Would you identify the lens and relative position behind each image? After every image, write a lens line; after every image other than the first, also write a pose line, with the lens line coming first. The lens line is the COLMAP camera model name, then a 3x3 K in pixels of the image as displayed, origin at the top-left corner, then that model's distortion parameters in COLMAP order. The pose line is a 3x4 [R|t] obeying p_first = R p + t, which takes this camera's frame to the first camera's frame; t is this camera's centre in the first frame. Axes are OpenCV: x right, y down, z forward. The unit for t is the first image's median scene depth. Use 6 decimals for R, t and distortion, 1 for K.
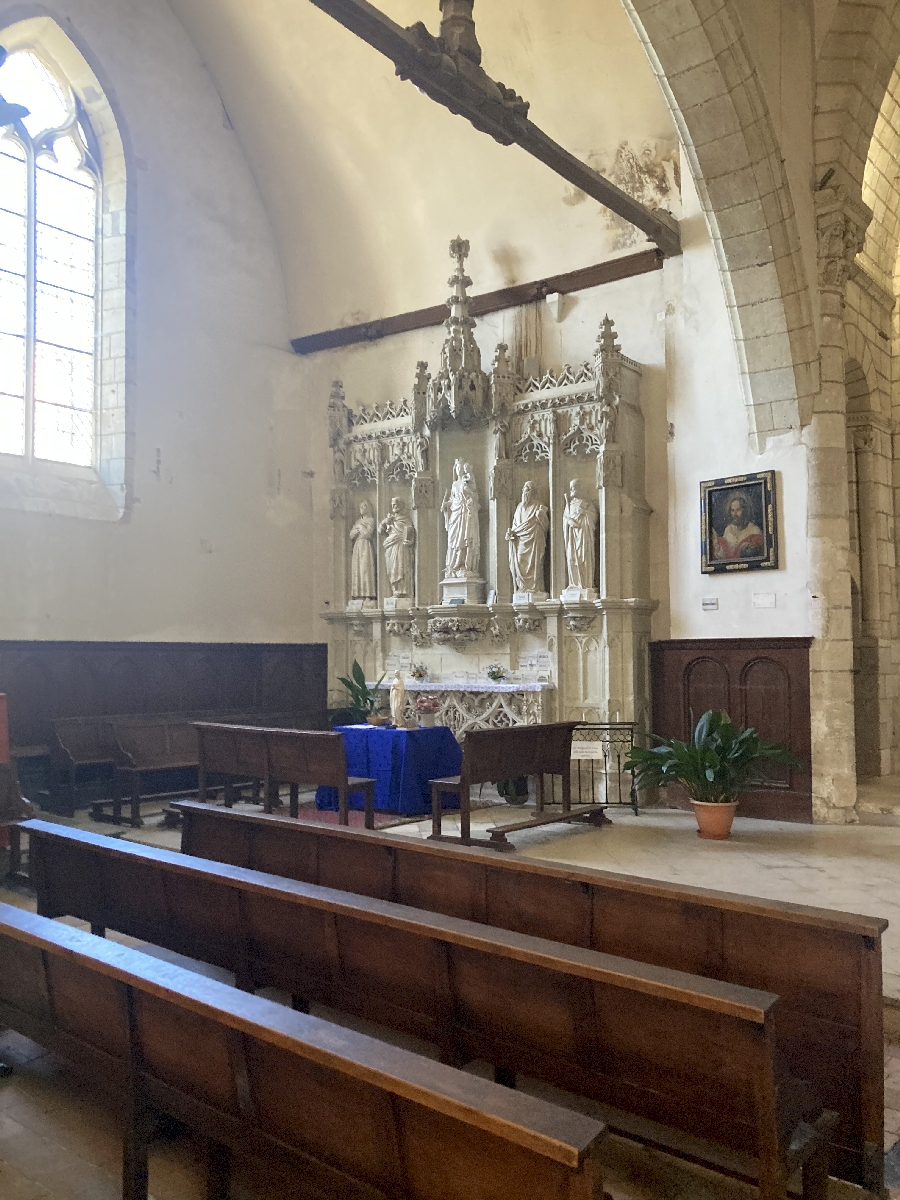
lens RADIAL K [[963.6, 0, 450.0], [0, 963.6, 600.0], [0, 0, 1]] dist [0.016912, -0.001512]
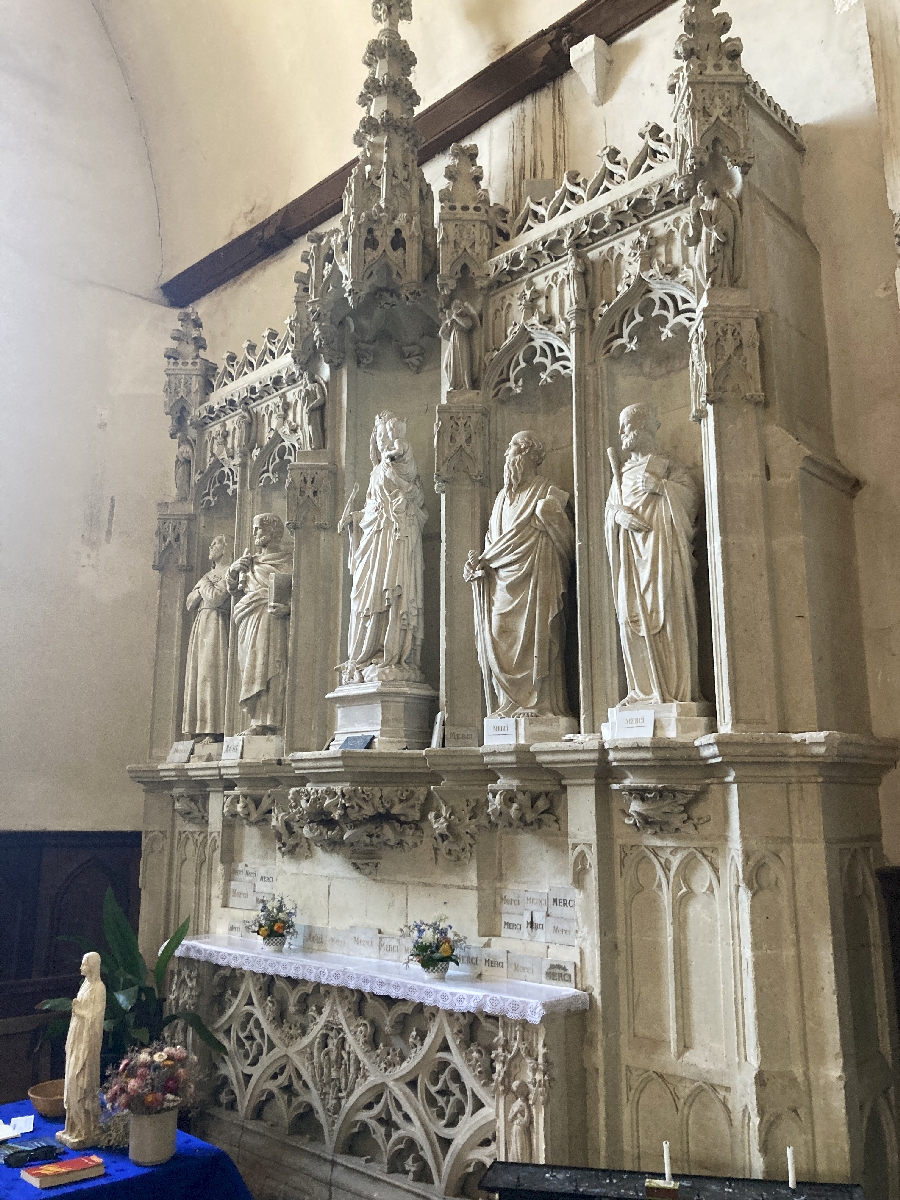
lens RADIAL K [[1008.9, 0, 446.8], [0, 1008.9, 557.4], [0, 0, 1]] dist [0.007611, -0.002081]
pose [[0.989716, -0.023253, -0.141145, 0.108809], [-0.004082, 0.981707, -0.190355, 0.005562], [0.142989, 0.188974, 0.971516, 0.605806]]
